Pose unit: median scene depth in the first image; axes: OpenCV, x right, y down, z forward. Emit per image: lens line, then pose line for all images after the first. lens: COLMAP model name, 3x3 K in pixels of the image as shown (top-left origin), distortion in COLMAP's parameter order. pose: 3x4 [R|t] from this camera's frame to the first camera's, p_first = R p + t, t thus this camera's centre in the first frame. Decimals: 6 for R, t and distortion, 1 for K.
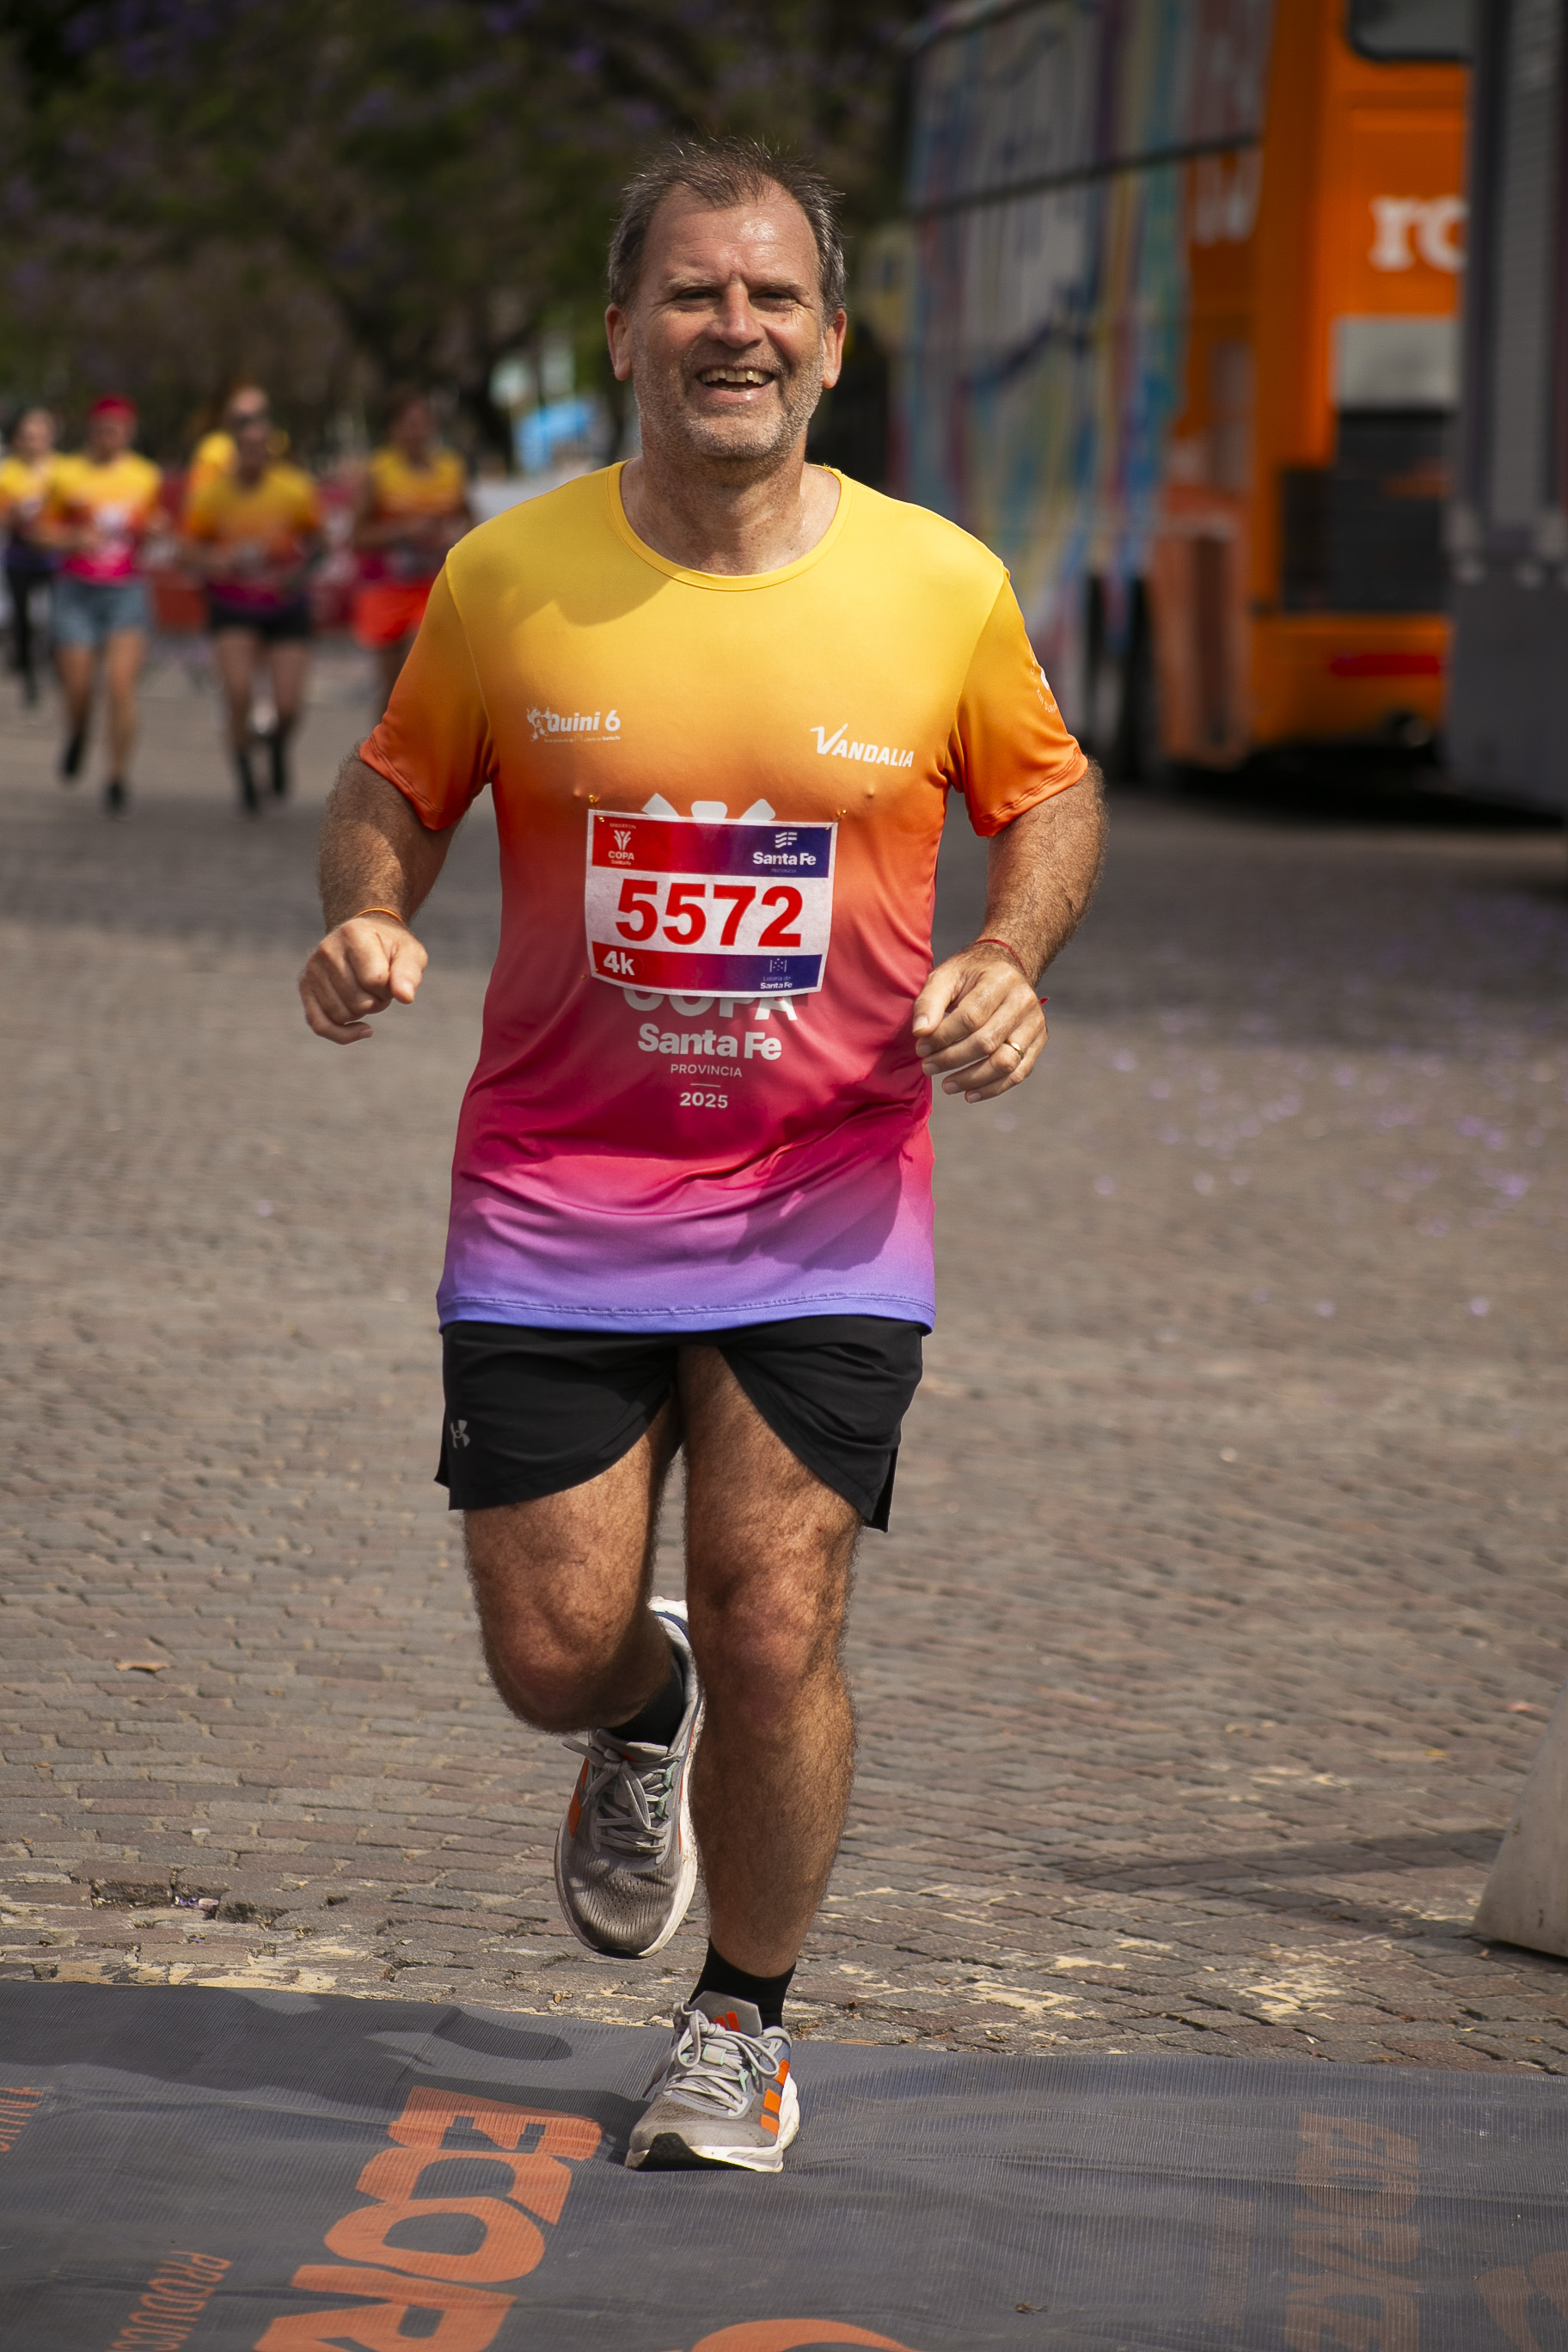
lens RADIAL K [[8874.0, 0, 829.5], [0, 8874.0, 1175.2], [0, 0, 1]] dist [0.880495, 0.000000]
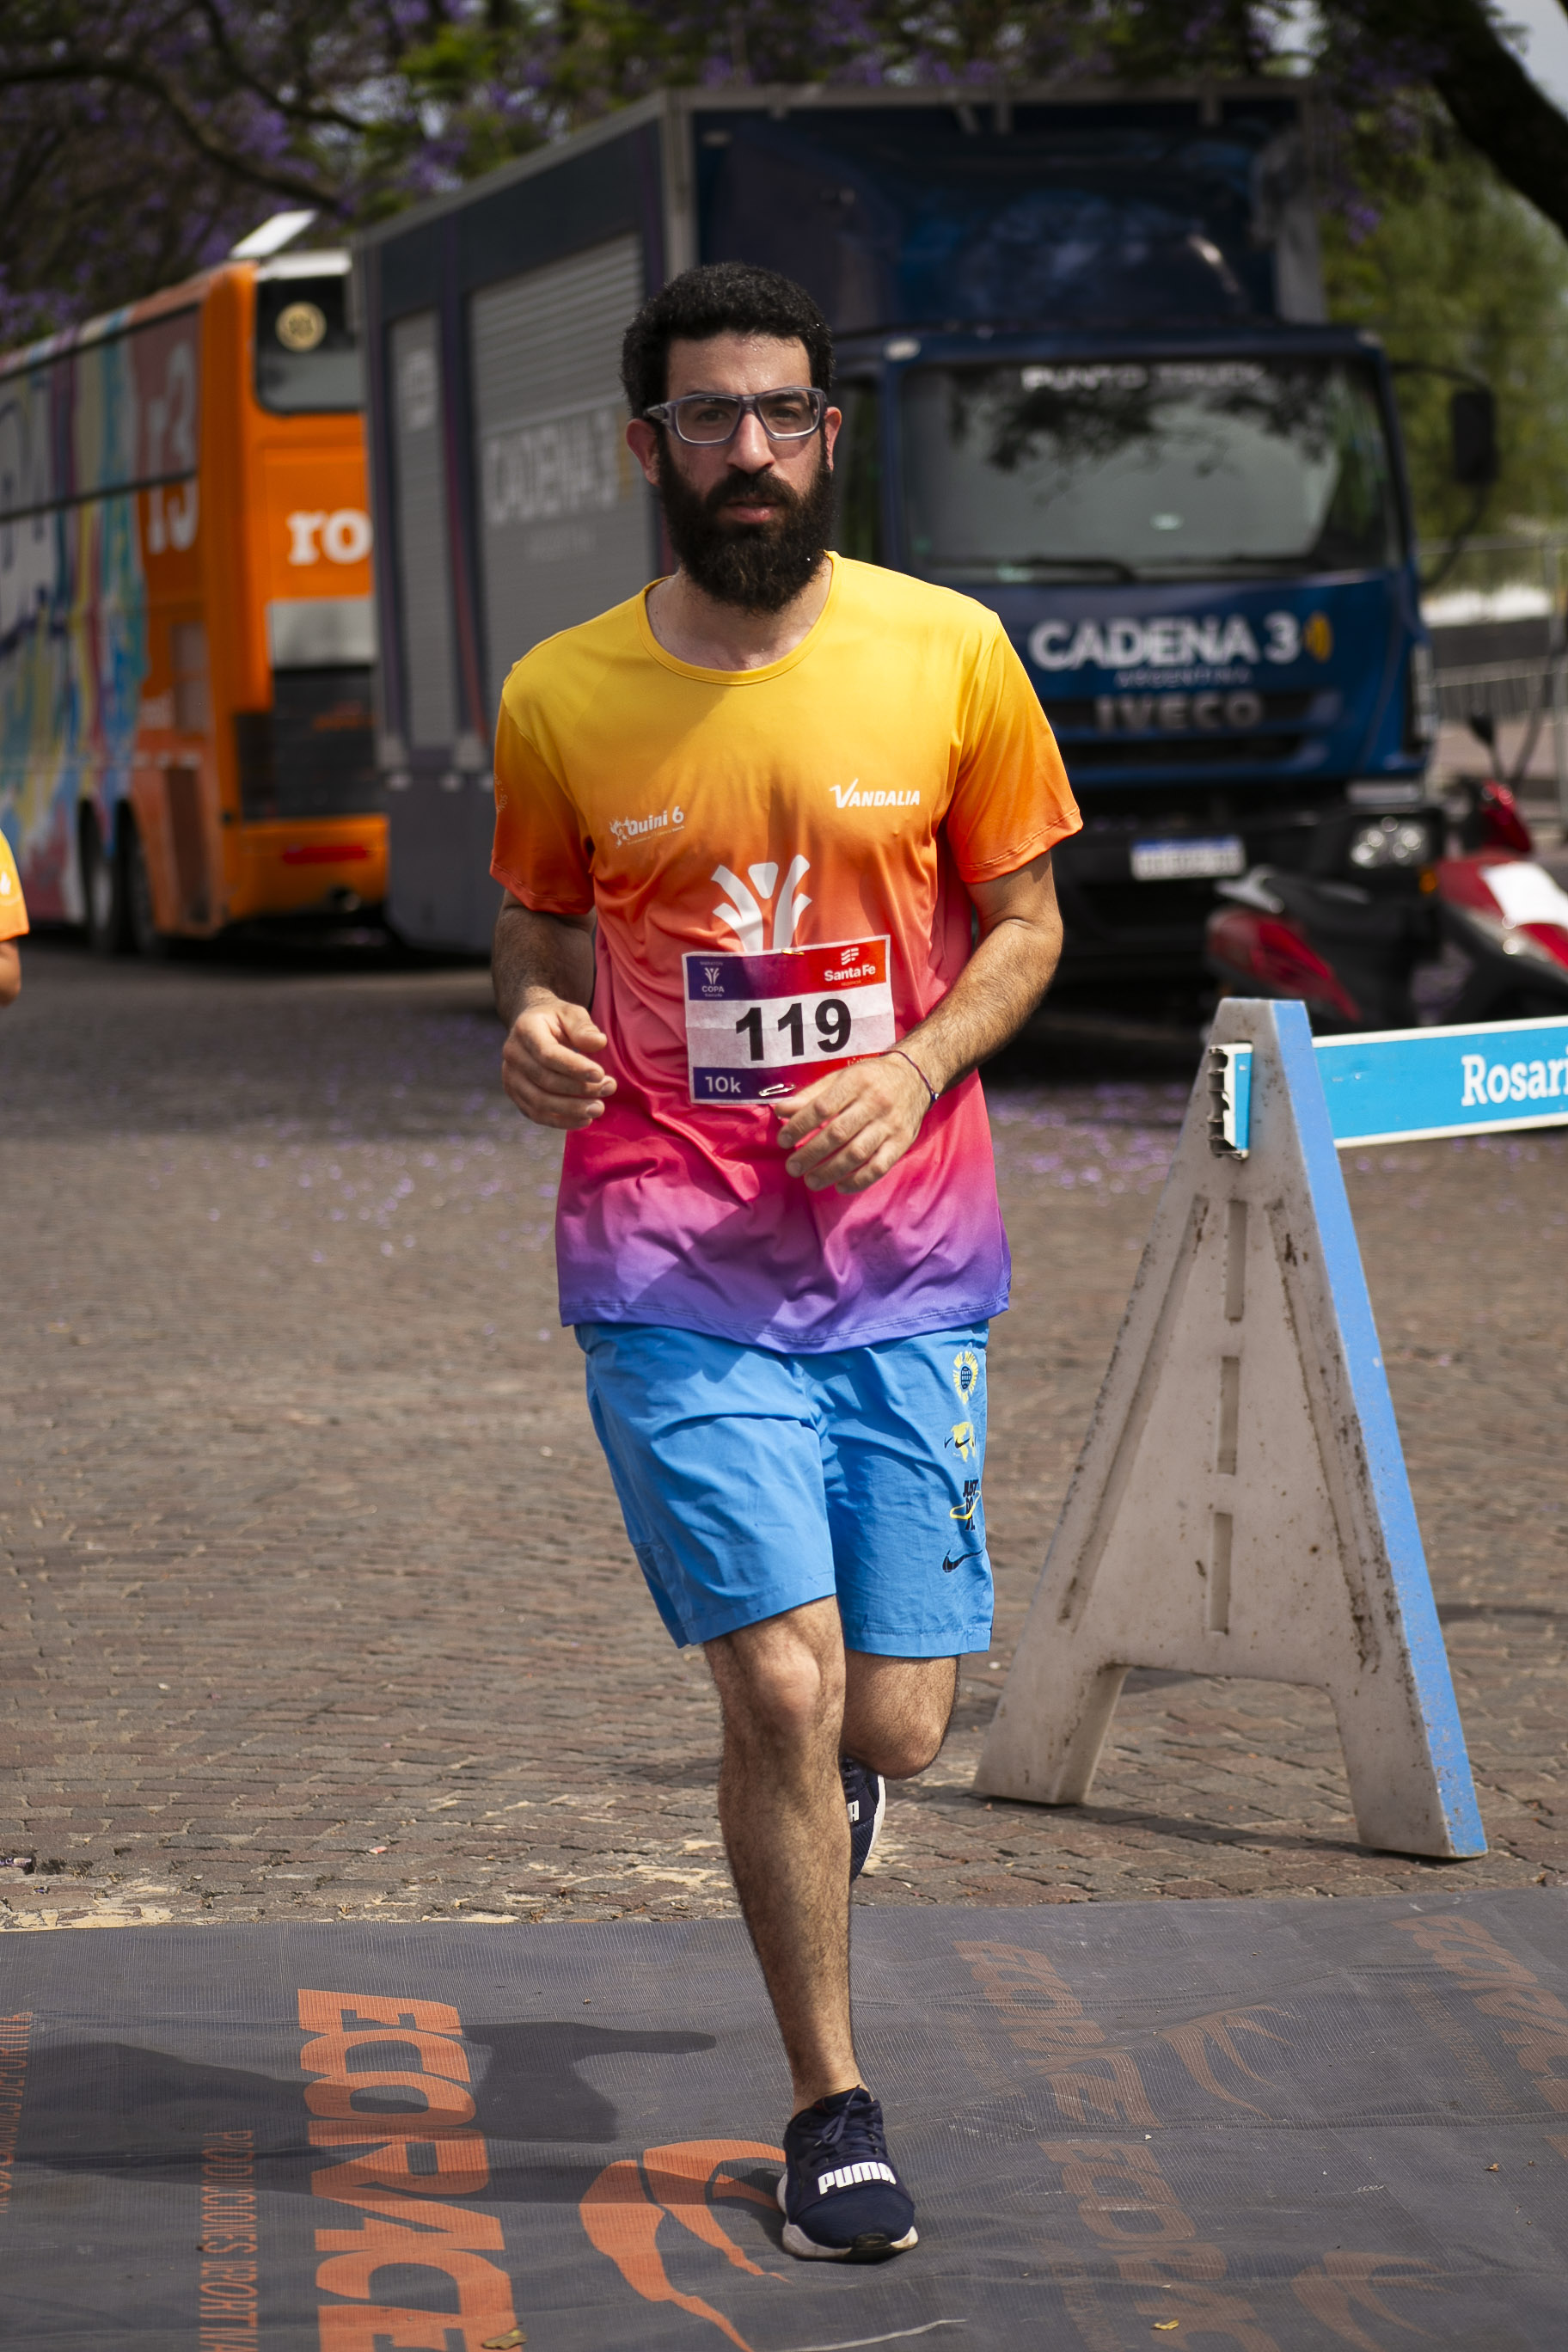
lens RADIAL K [[6502.1, 0, 789.2], [0, 6502.1, 1227.7], [0, 0, 1]] dist [0.198301, 0.000000]
pose [[0.980212, -0.076792, 0.182450, -0.108662], [0.076345, 0.997036, 0.009478, -0.009691], [-0.182637, 0.004638, 0.983170, 0.037809]]
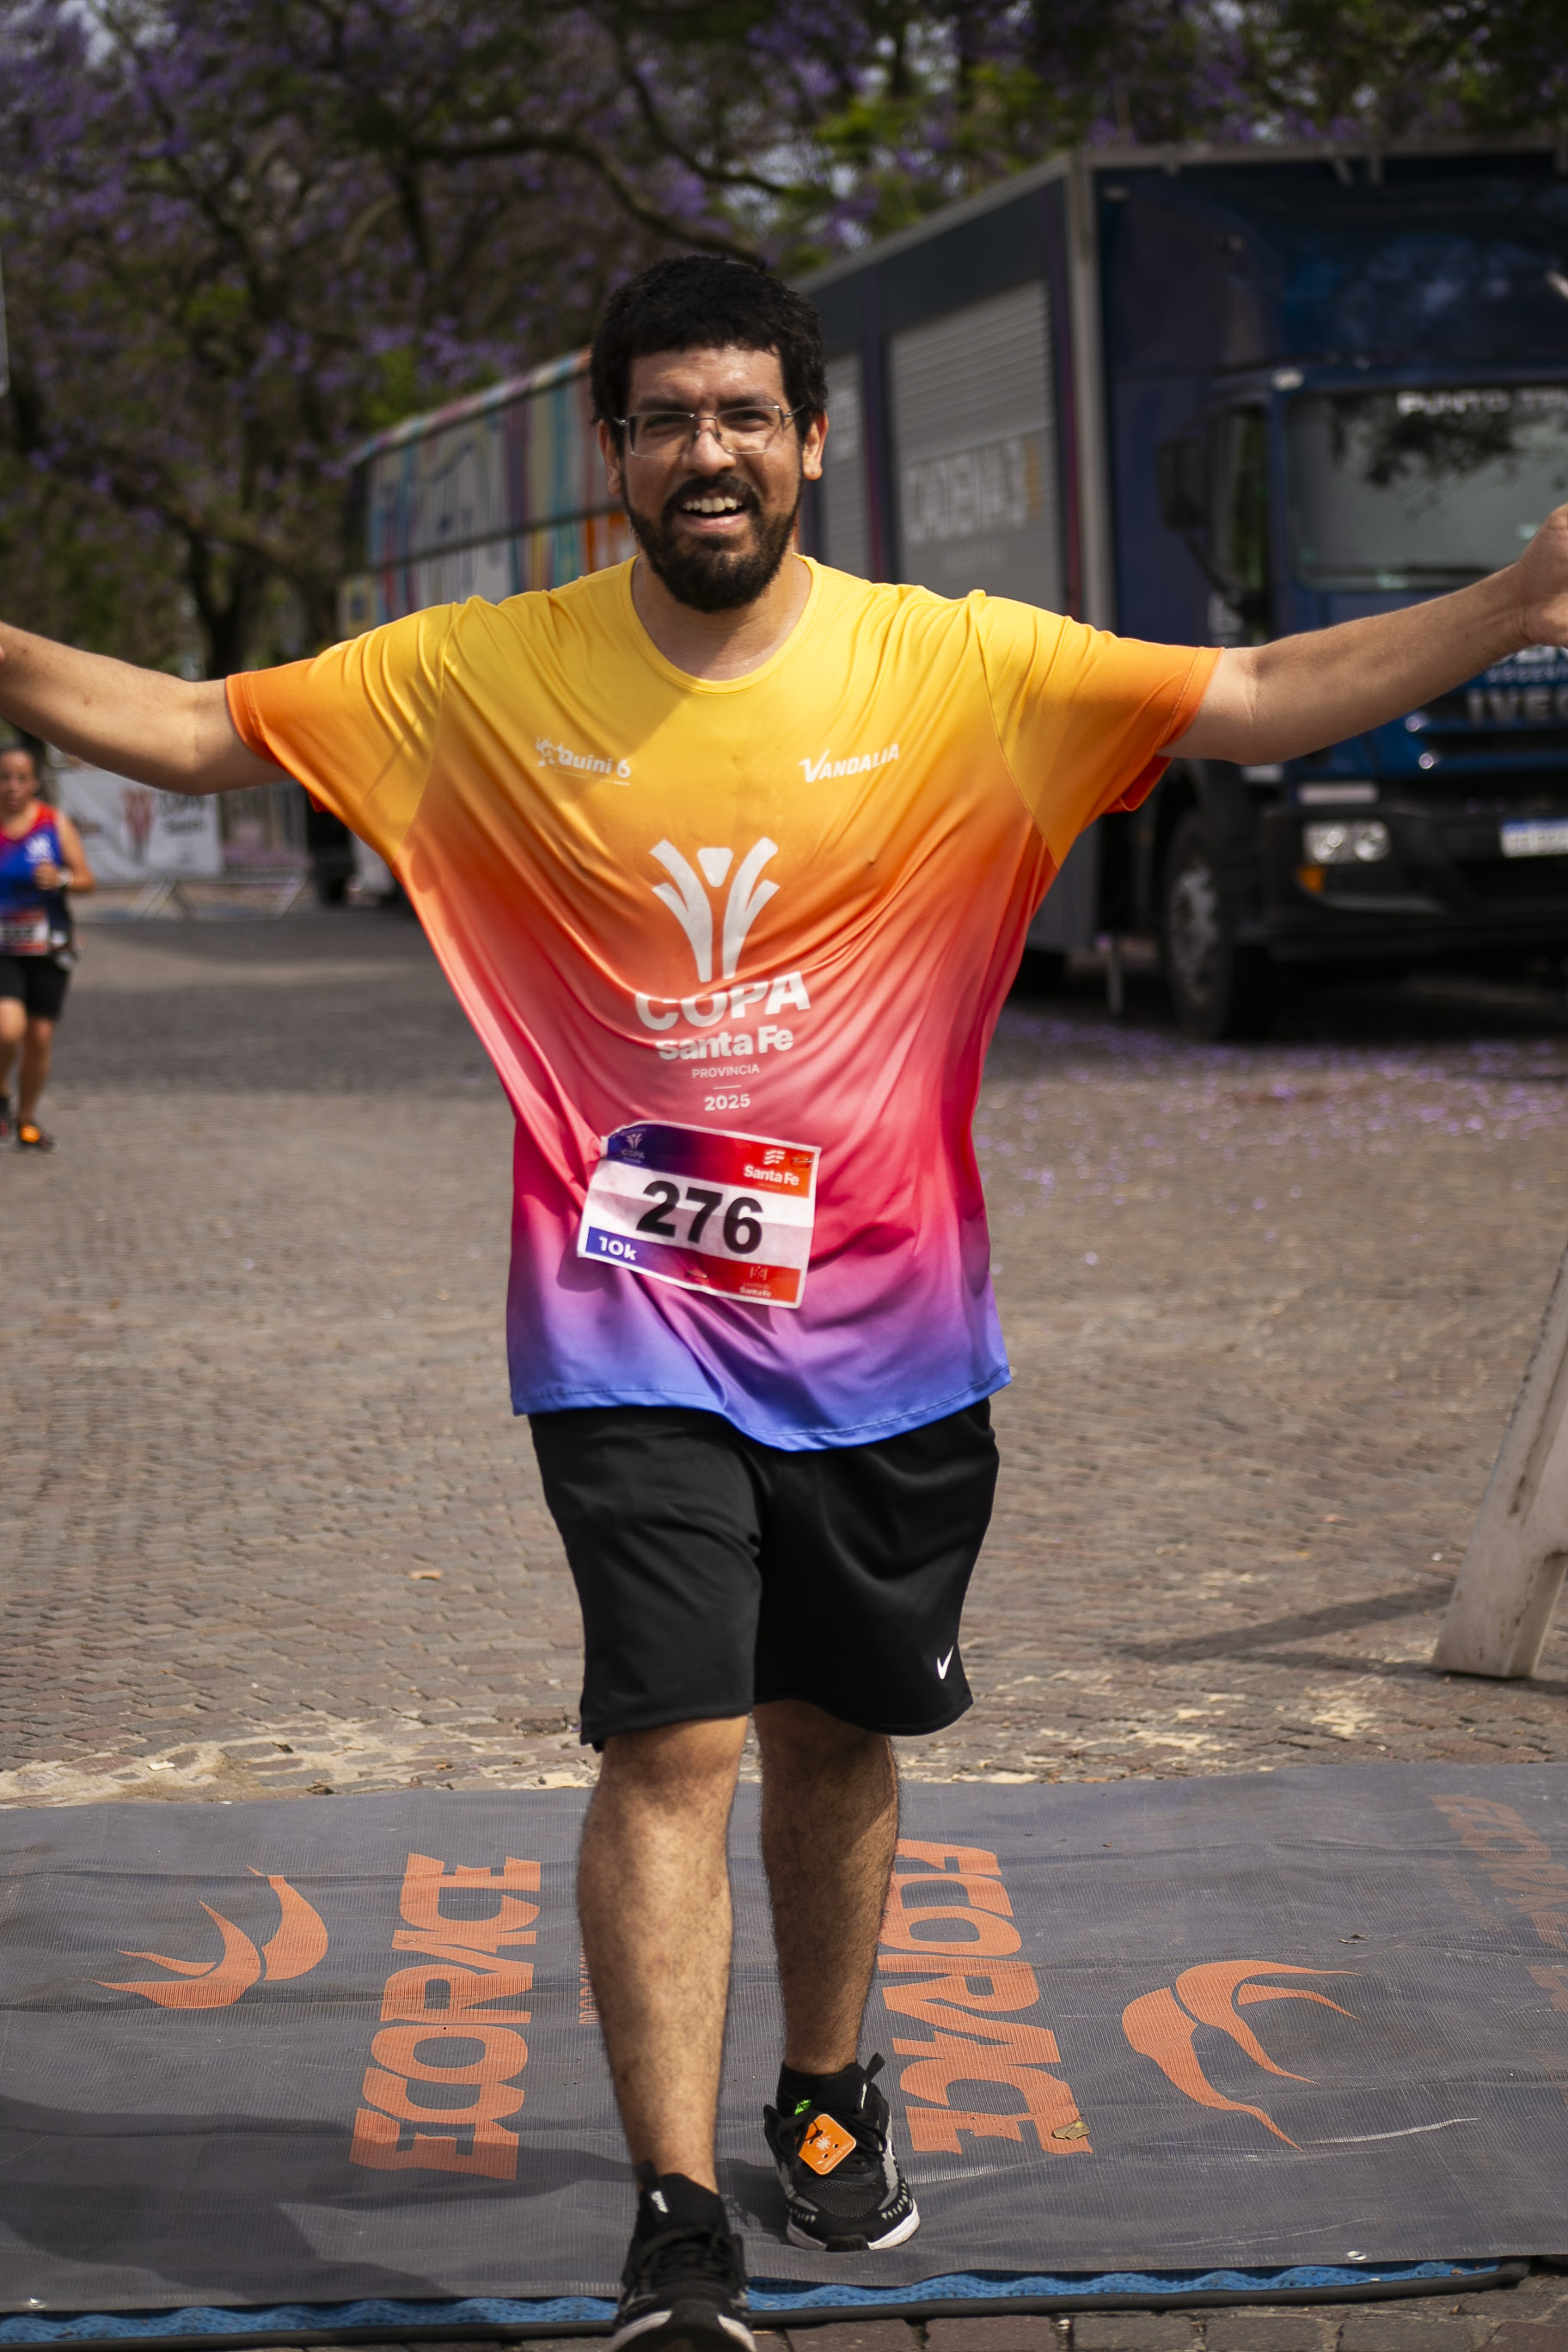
lens RADIAL K [[5948.9, 0, 741.3], [0, 5948.9, 1233.3], [0, 0, 1]] dist [0.060719, 0.000000]
pose [[0.989108, -0.085192, 0.120029, -0.134335], [0.084320, 0.996362, 0.012332, -0.008875], [-0.120643, -0.002077, 0.992694, 0.017276]]
